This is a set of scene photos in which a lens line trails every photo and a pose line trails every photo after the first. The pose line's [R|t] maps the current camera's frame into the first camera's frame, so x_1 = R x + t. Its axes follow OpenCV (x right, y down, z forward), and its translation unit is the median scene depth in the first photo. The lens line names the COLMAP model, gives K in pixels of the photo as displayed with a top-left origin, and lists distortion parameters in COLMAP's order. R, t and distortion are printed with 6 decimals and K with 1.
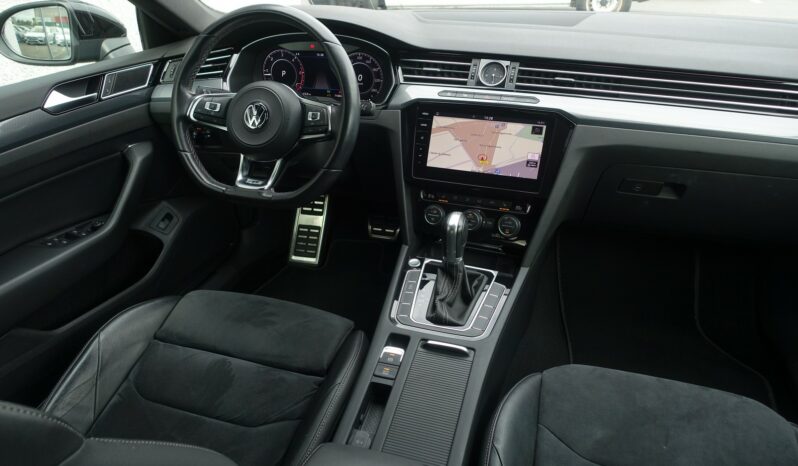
lens RADIAL K [[545.0, 0, 400.4], [0, 545.0, 230.8], [0, 0, 1]] dist [-0.003408, -0.001399]
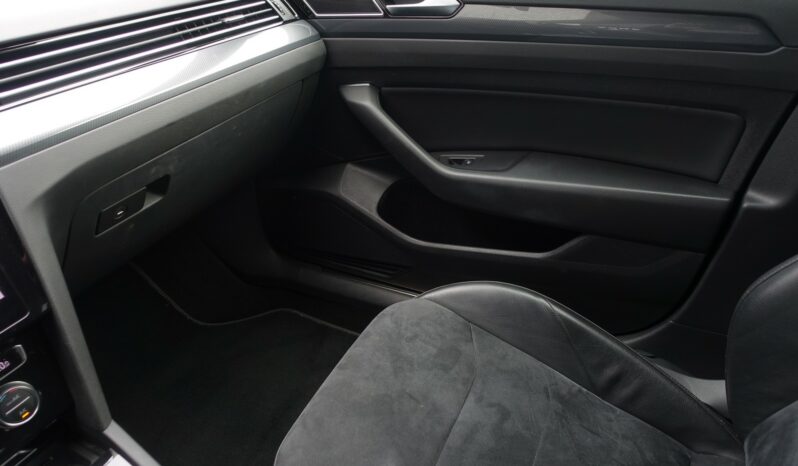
lens RADIAL K [[545.0, 0, 400.4], [0, 545.0, 230.8], [0, 0, 1]] dist [-0.003408, -0.001399]
pose [[0.143617, -0.527080, 0.837593, -0.084060], [0.530463, 0.755508, 0.384470, -0.134889], [-0.835454, 0.389096, 0.388100, 0.454057]]
